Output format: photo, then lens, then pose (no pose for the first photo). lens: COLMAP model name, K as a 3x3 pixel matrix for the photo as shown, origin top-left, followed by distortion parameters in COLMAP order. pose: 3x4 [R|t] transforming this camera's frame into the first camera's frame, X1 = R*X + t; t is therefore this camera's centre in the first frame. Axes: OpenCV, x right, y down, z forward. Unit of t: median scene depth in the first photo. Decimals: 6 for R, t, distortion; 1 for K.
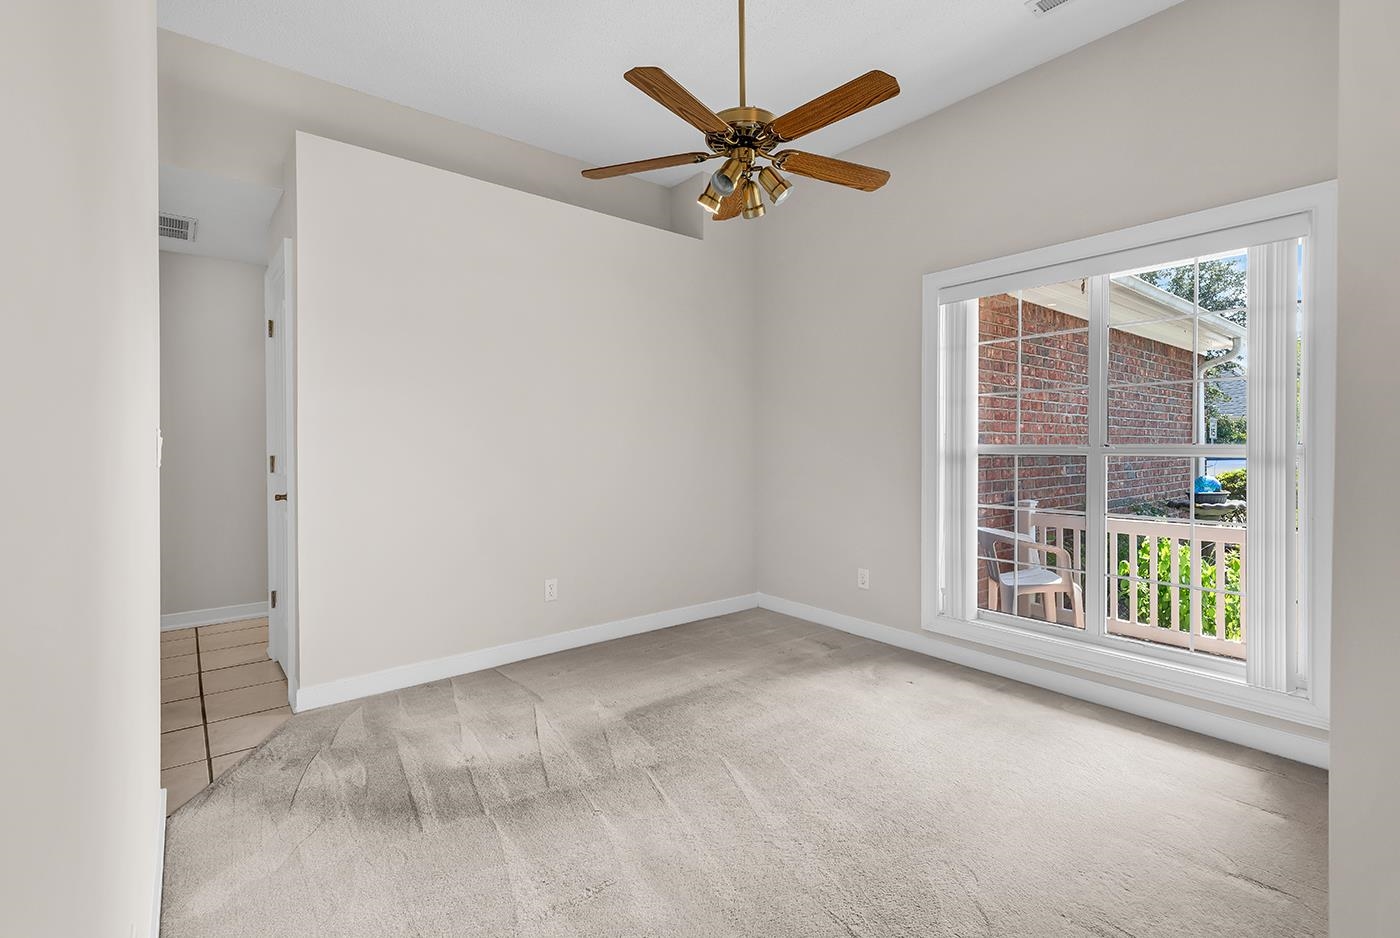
lens RADIAL K [[636.7, 0, 704.3], [0, 636.7, 451.0], [0, 0, 1]] dist [0.002673, -0.000631]
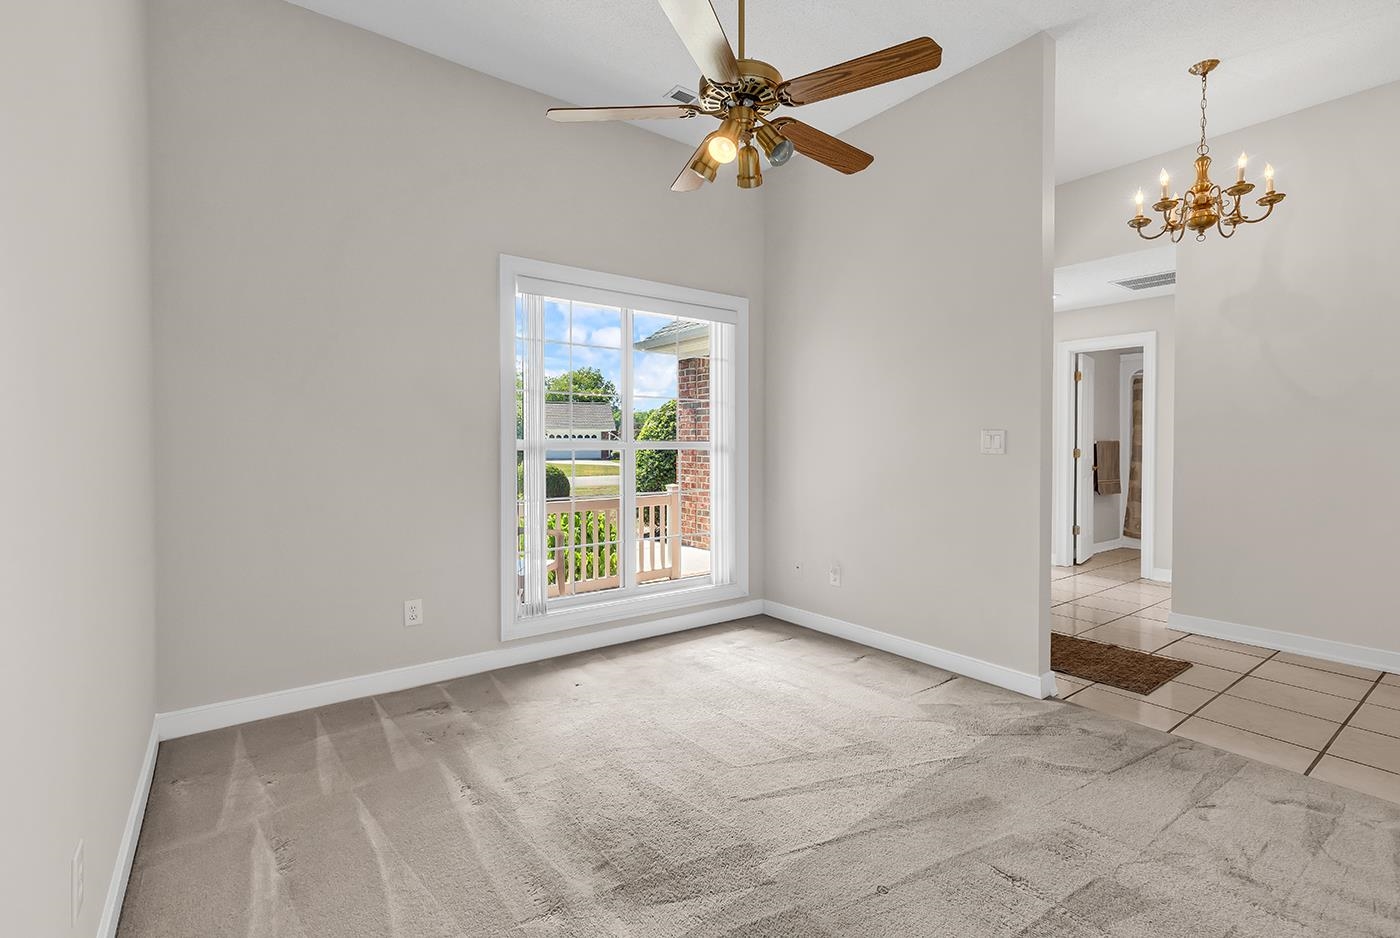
lens RADIAL K [[632.3, 0, 707.0], [0, 632.3, 461.8], [0, 0, 1]] dist [0.009959, -0.000171]
pose [[0.032566, -0.022788, 0.999210, -0.692144], [0.006906, 0.999721, 0.022575, 0.003496], [-0.999446, 0.006165, 0.032714, 0.849248]]
